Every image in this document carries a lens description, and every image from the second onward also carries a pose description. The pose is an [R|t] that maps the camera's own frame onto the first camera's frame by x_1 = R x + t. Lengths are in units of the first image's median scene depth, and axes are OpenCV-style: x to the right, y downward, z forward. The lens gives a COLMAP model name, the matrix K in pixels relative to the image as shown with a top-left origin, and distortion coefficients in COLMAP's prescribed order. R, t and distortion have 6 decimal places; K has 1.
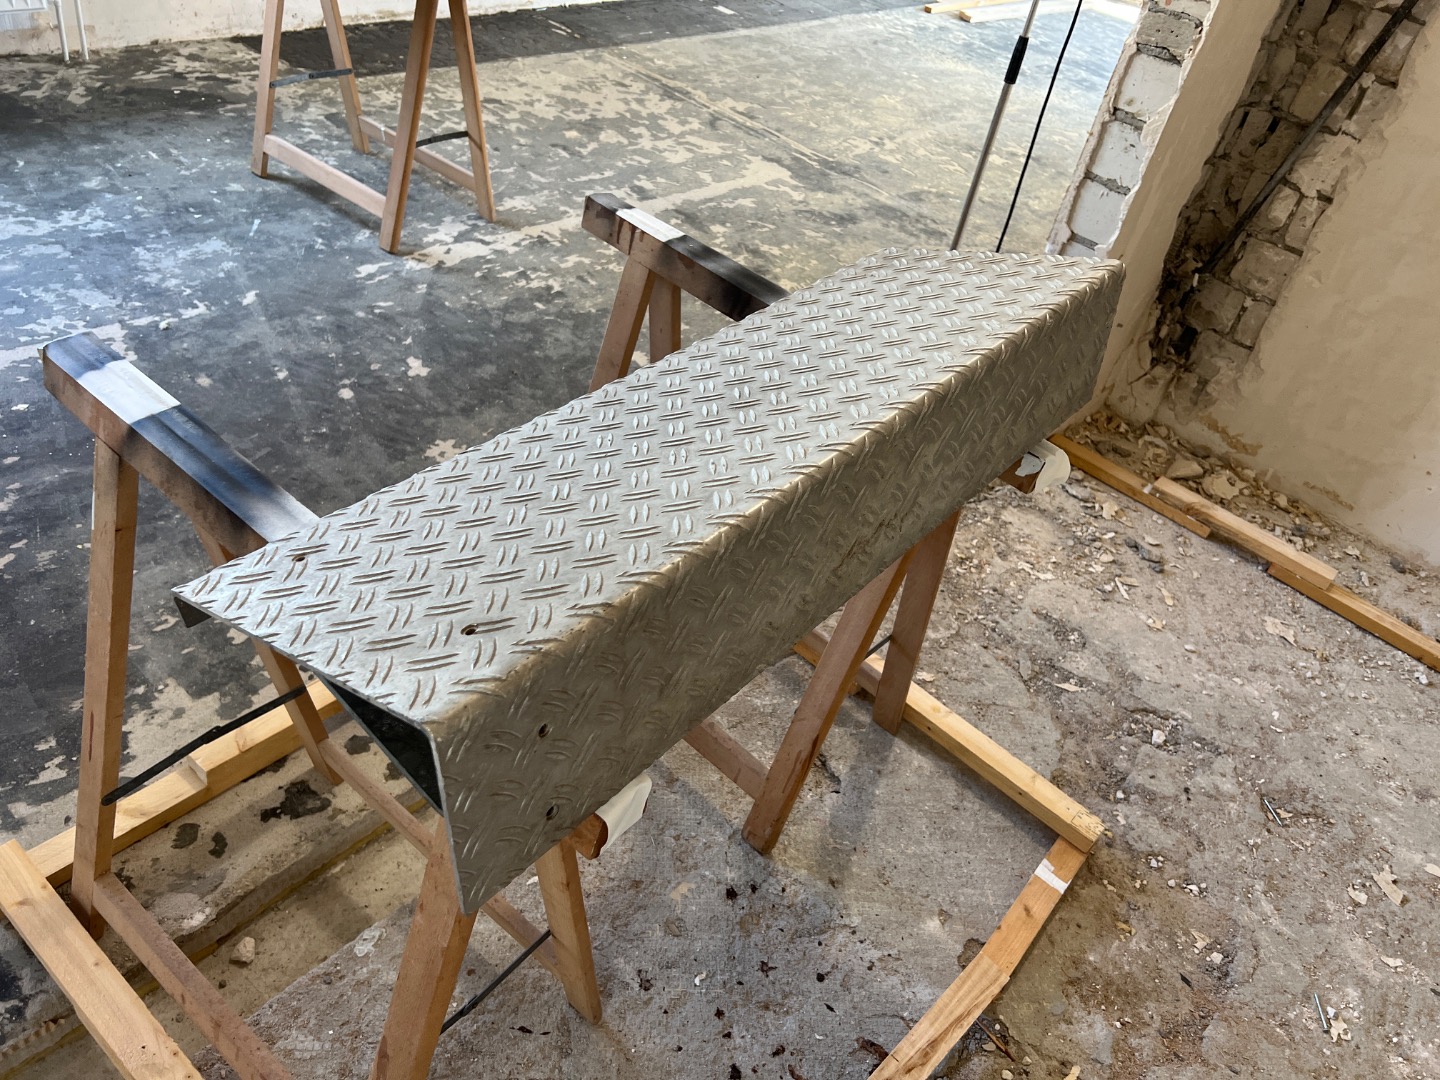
lens RADIAL K [[1086.4, 0, 729.7], [0, 1086.4, 551.1], [0, 0, 1]] dist [0.035377, -0.039349]
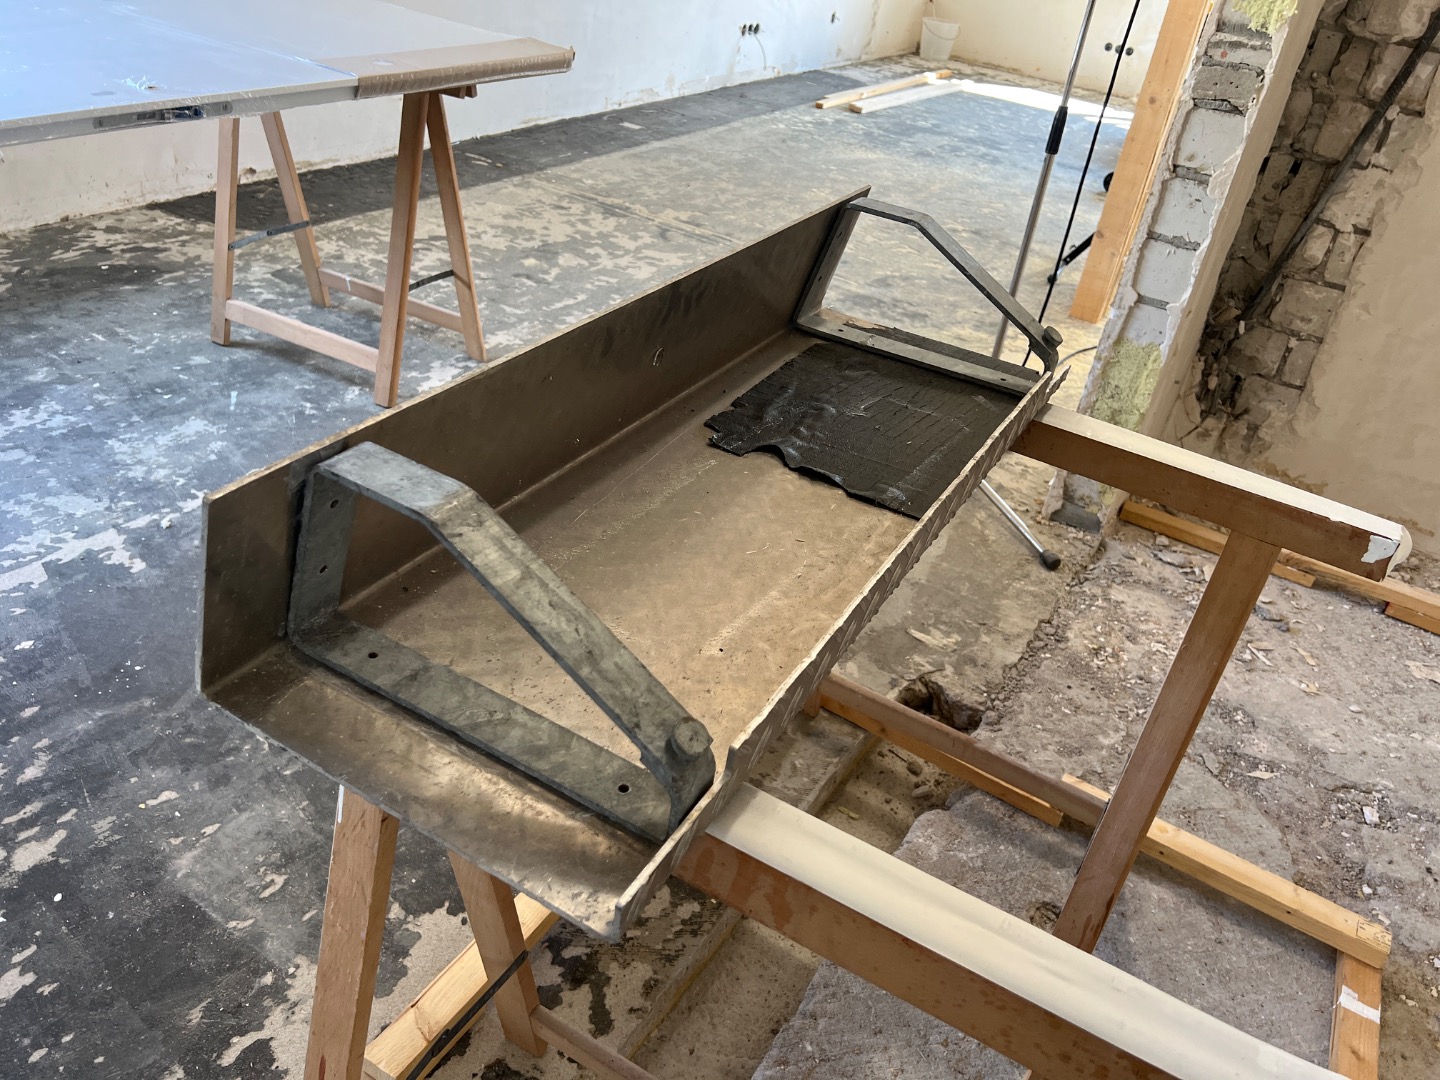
lens RADIAL K [[1086.4, 0, 718.0], [0, 1086.4, 542.9], [0, 0, 1]] dist [0.035377, -0.039349]
pose [[0.984547, -0.143218, 0.100776, -0.167778], [0.152115, 0.984531, -0.086946, -0.046500], [-0.086765, 0.100932, 0.991103, 0.095153]]
